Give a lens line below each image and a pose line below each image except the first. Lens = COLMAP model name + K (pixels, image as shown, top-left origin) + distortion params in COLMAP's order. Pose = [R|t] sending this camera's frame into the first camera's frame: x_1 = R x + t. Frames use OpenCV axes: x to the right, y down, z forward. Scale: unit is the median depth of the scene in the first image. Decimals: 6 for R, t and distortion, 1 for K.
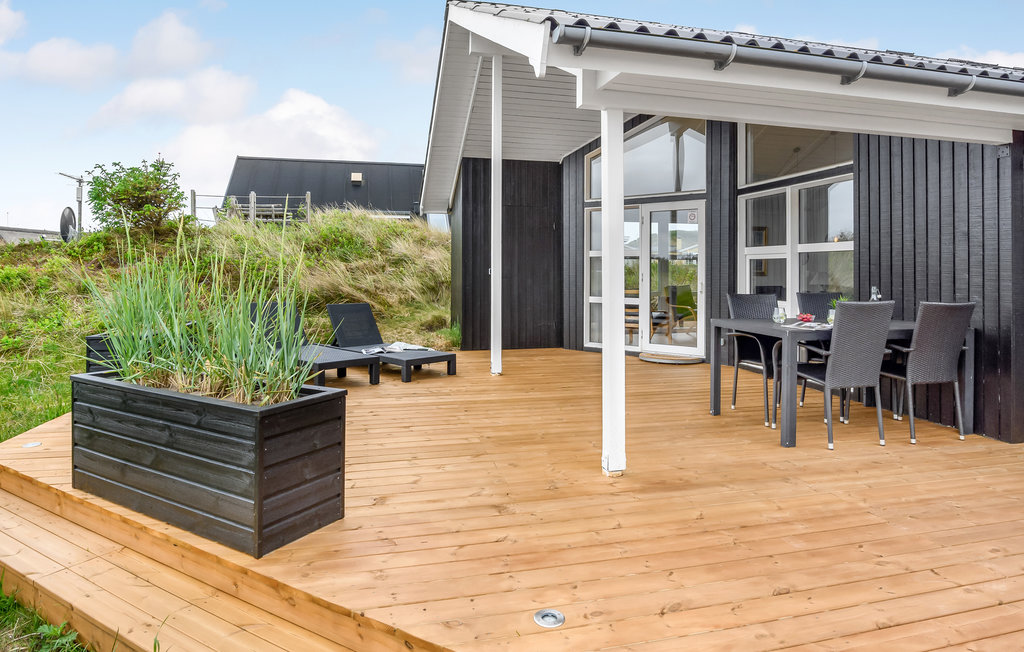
lens RADIAL K [[606.8, 0, 520.0], [0, 606.8, 271.7], [0, 0, 1]] dist [-0.018672, 0.002278]
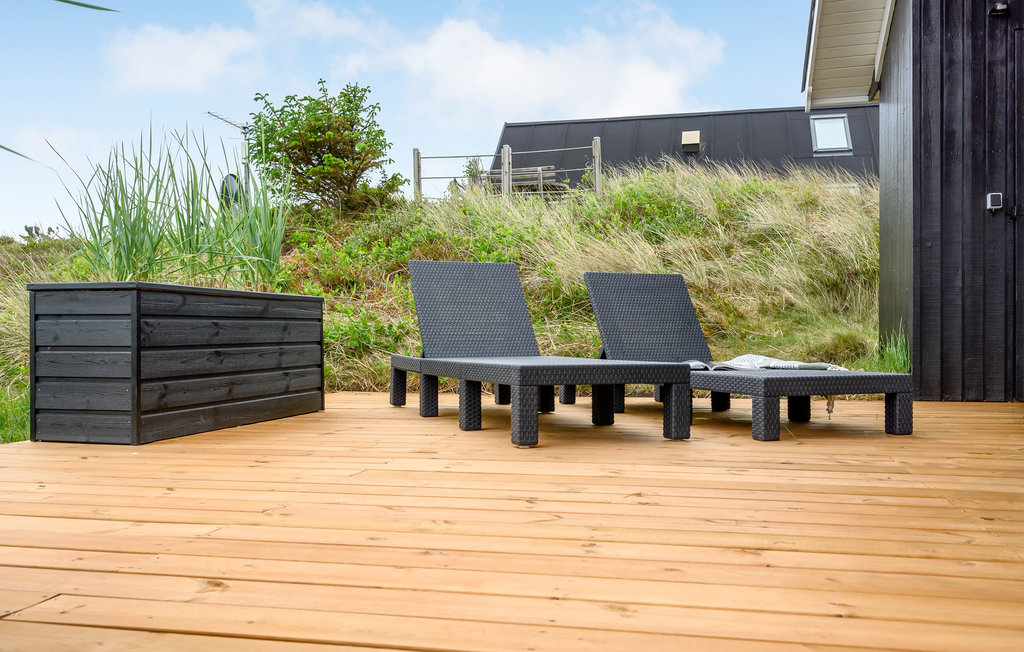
lens RADIAL K [[936.4, 0, 498.7], [0, 936.4, 350.0], [0, 0, 1]] dist [-0.011994, 0.000000]
pose [[0.886477, 0.000461, -0.462772, -0.049869], [0.004992, 0.999932, 0.010558, 0.084161], [0.462745, -0.011670, 0.886415, 0.303720]]
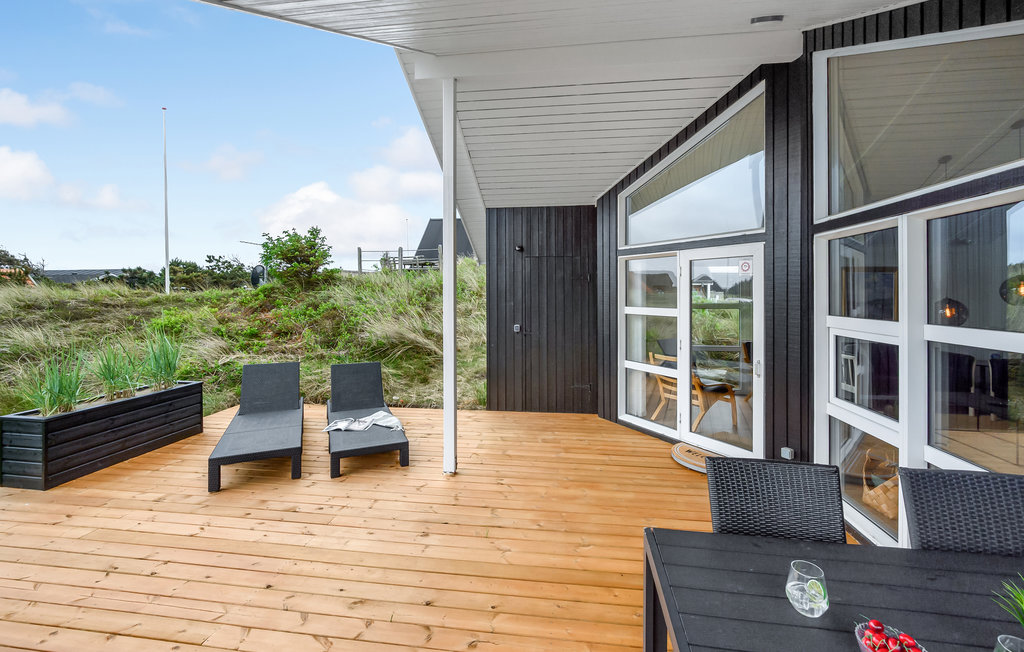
lens RADIAL K [[435.9, 0, 512.8], [0, 435.9, 292.9], [0, 0, 1]] dist [0.001048, -0.000426]
pose [[0.927668, -0.002583, -0.373397, 0.188076], [0.001691, 0.999995, -0.002718, -0.050127], [0.373402, 0.001890, 0.927668, 0.358593]]
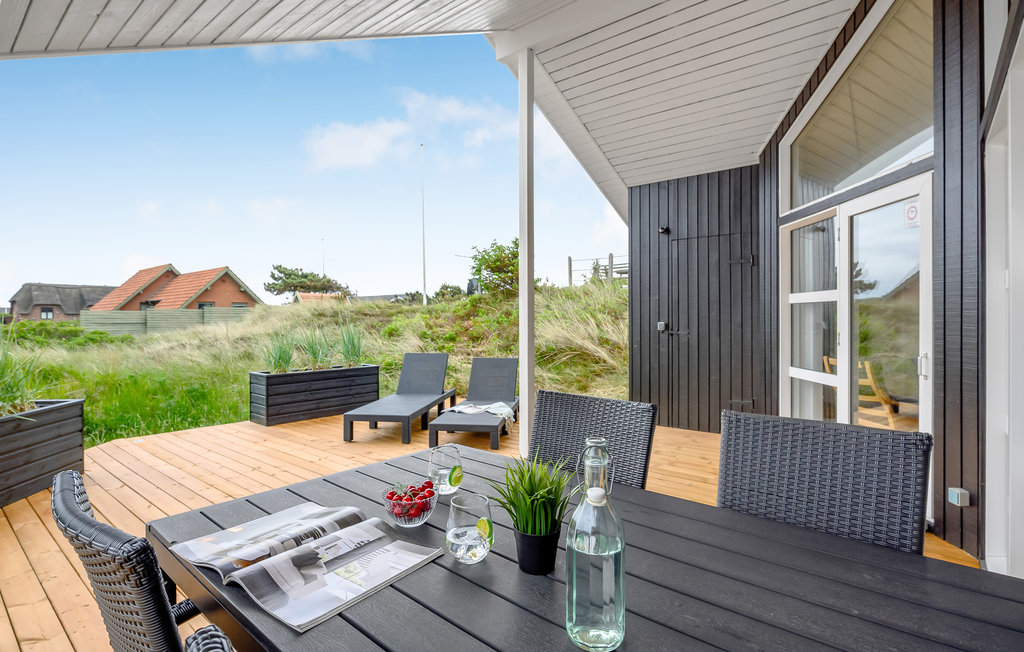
lens RADIAL K [[513.8, 0, 519.6], [0, 513.8, 325.8], [0, 0, 1]] dist [0.000192, -0.001451]
pose [[0.597329, 0.008060, -0.801956, 0.353697], [-0.001829, 0.999961, 0.008688, -0.006674], [0.801994, -0.003722, 0.597320, 0.435730]]
